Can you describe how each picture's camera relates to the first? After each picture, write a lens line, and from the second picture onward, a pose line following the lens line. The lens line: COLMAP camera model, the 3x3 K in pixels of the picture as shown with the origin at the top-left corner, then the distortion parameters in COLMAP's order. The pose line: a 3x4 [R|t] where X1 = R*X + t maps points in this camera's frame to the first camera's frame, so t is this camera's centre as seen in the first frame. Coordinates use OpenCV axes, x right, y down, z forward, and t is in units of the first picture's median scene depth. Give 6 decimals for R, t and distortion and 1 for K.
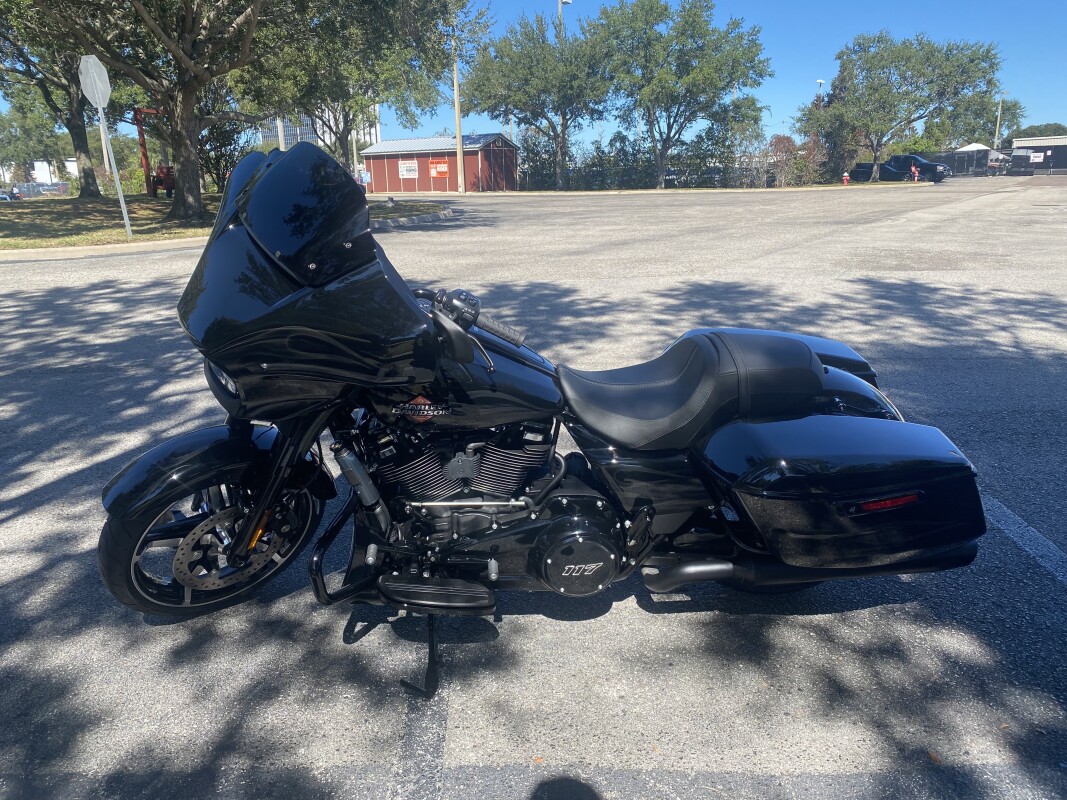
lens RADIAL K [[813.9, 0, 530.0], [0, 813.9, 401.4], [0, 0, 1]] dist [0.006274, -0.004774]
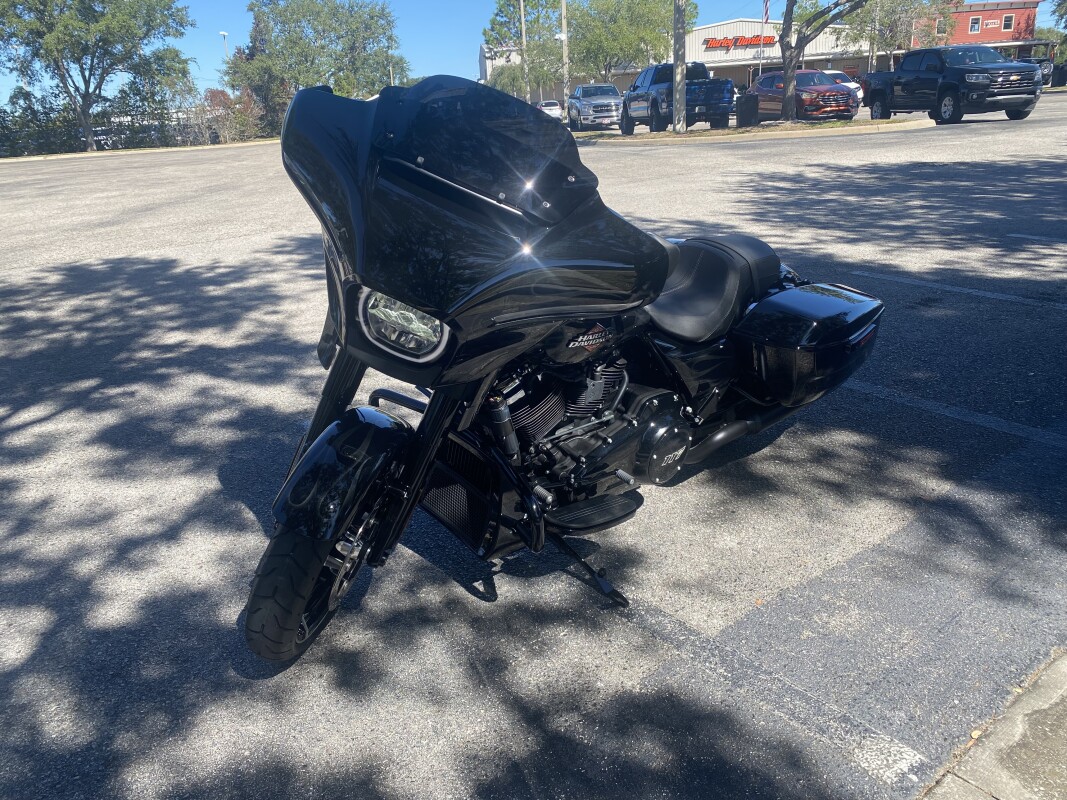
lens RADIAL K [[813.9, 0, 527.6], [0, 813.9, 395.8], [0, 0, 1]] dist [0.006274, -0.004774]
pose [[0.785865, -0.229716, 0.574149, -0.043762], [0.204539, 0.972745, 0.109231, -0.002413], [-0.583593, 0.031595, 0.811432, 0.011539]]
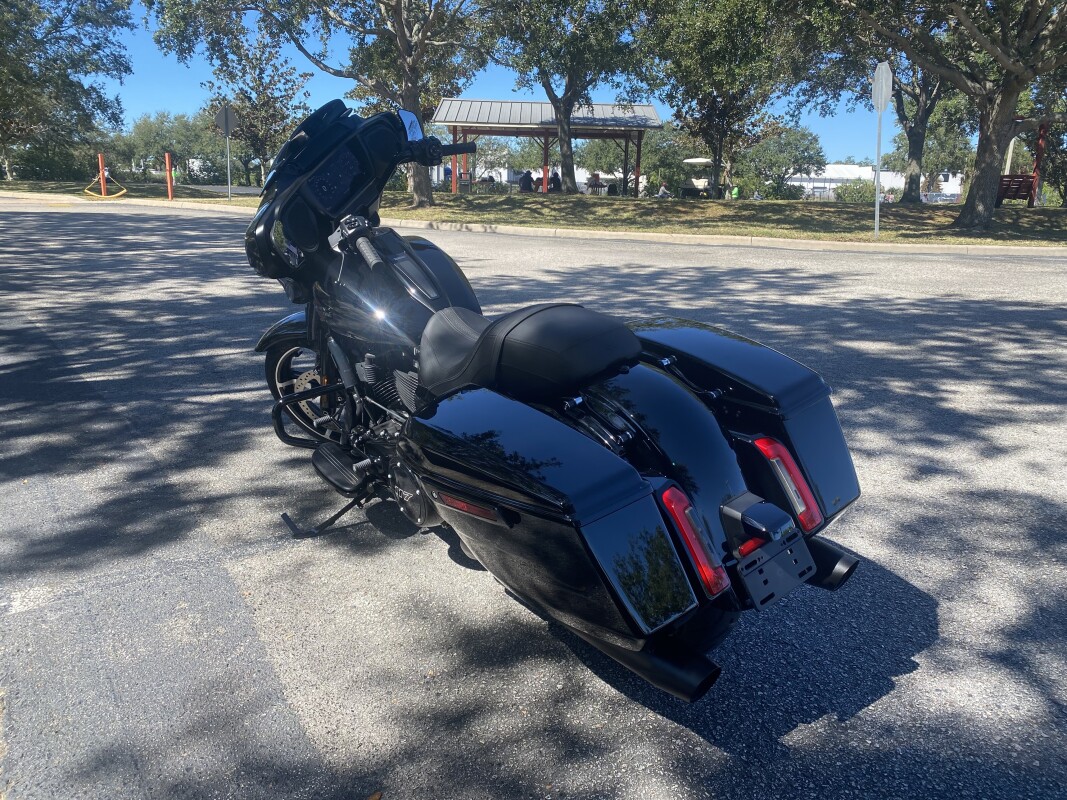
lens RADIAL K [[813.9, 0, 527.4], [0, 813.9, 403.0], [0, 0, 1]] dist [0.006274, -0.004774]
pose [[0.532894, 0.250007, -0.808406, 0.058665], [-0.261129, 0.957316, 0.123925, -0.004856], [0.804882, 0.145059, 0.575433, 0.030170]]
